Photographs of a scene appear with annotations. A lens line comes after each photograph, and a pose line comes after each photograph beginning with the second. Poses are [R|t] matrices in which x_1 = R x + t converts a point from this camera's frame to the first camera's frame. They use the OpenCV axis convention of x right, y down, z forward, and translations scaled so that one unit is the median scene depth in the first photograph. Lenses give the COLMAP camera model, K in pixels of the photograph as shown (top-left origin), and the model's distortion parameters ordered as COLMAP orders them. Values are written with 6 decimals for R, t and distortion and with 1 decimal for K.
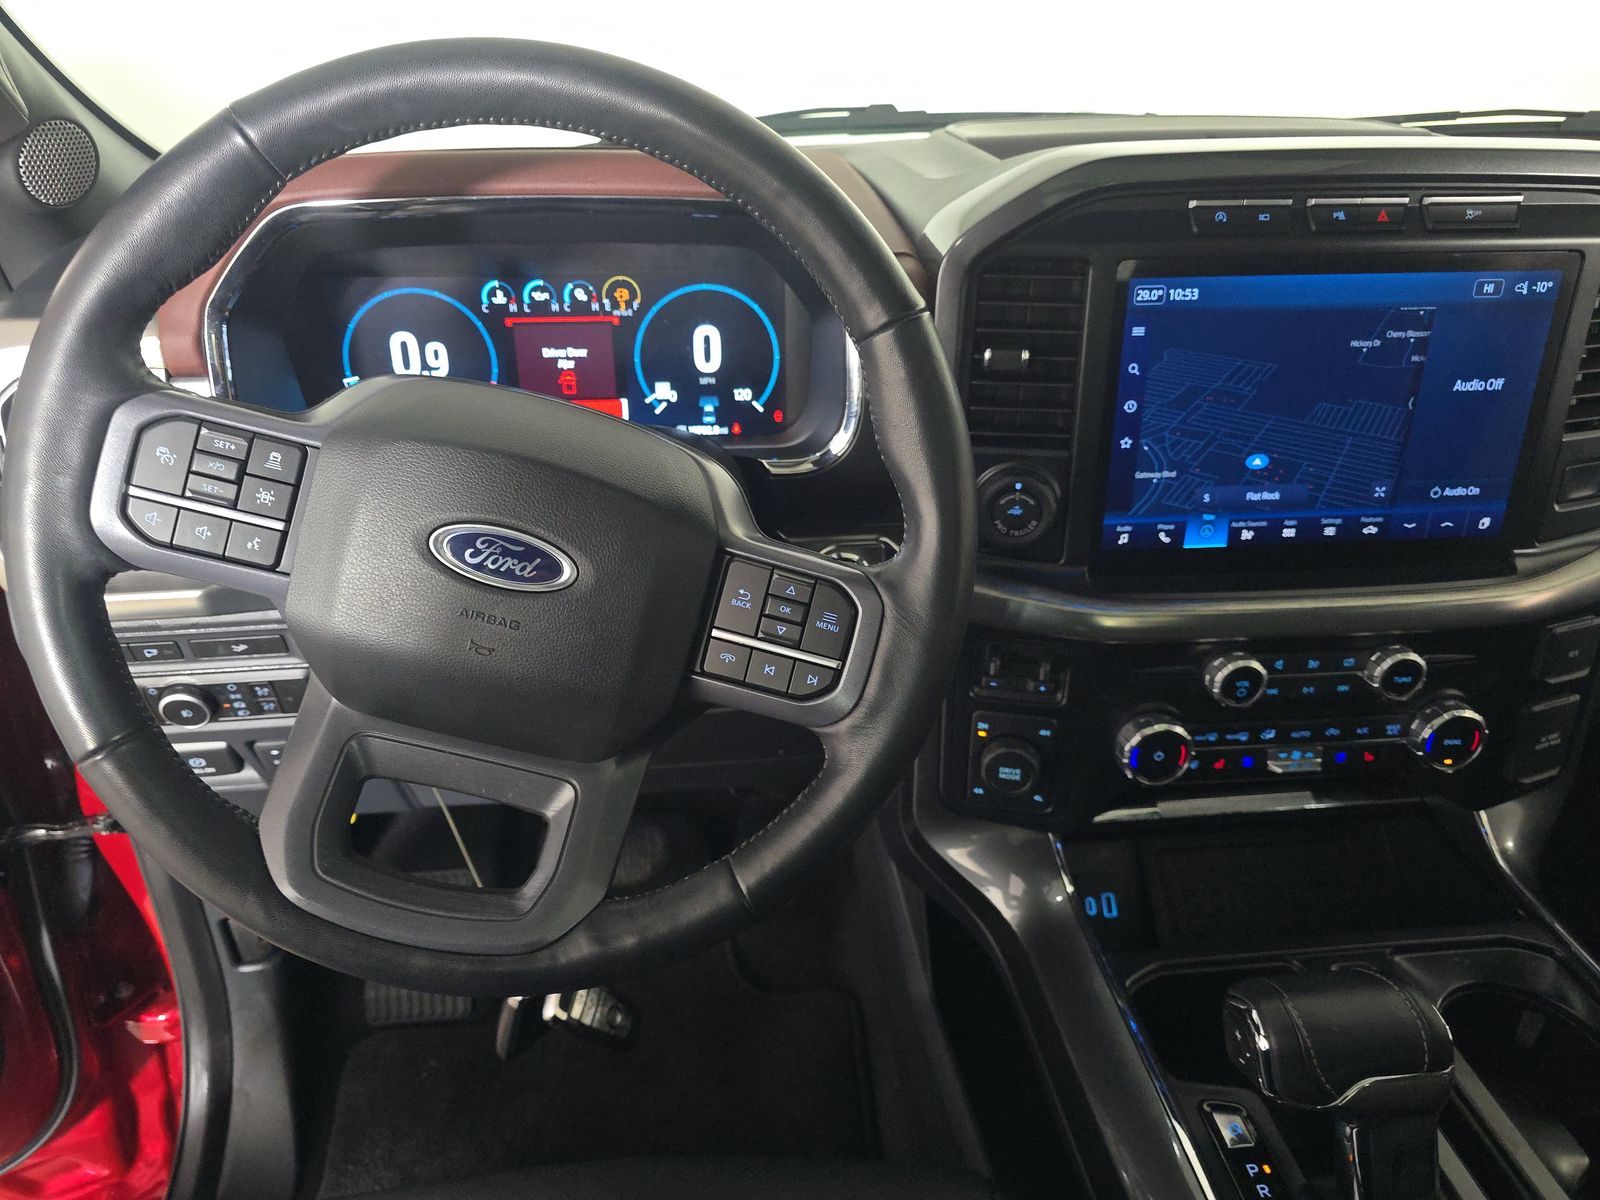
lens RADIAL K [[1101.1, 0, 800.0], [0, 1101.1, 600.0], [0, 0, 1]] dist [0.024048, -0.029277]
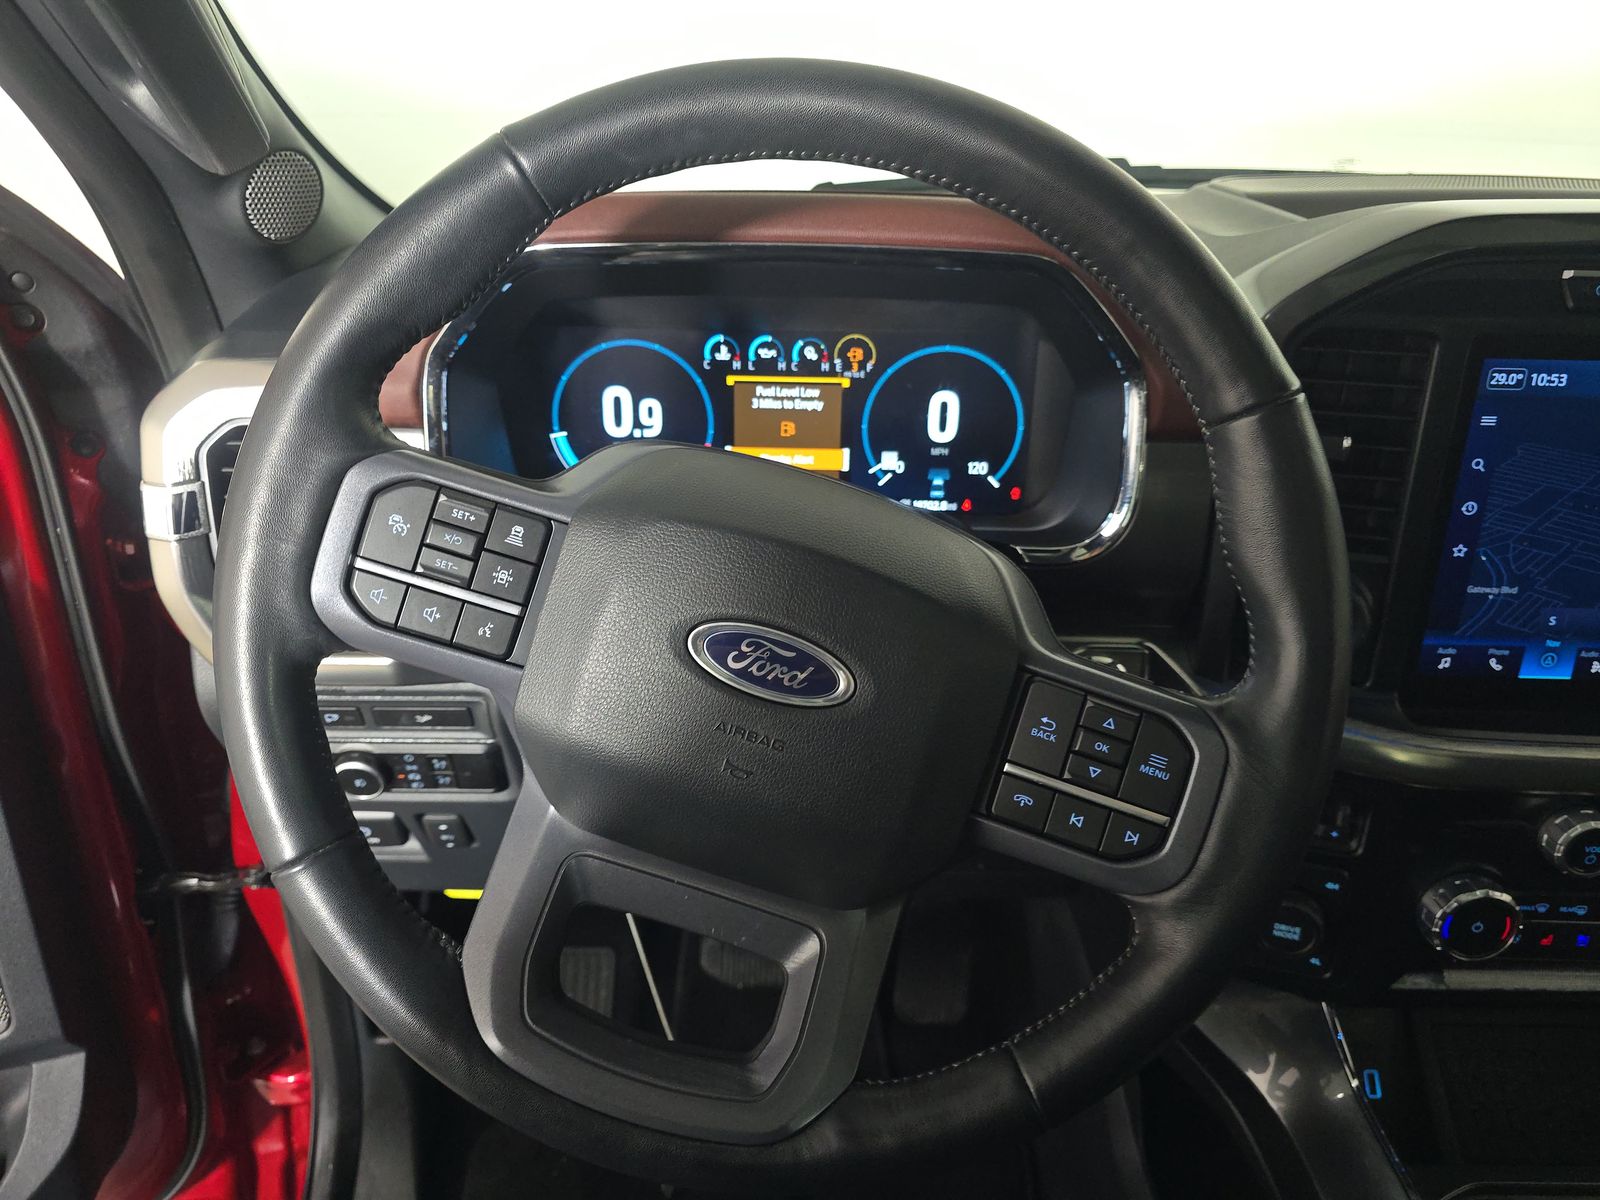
lens RADIAL K [[1101.1, 0, 800.0], [0, 1101.1, 600.0], [0, 0, 1]] dist [0.024048, -0.029277]
pose [[0.993475, 0.057888, -0.098271, -0.114474], [-0.062535, 0.997033, -0.044886, -0.034842], [0.095381, 0.050738, 0.994147, 0.113995]]
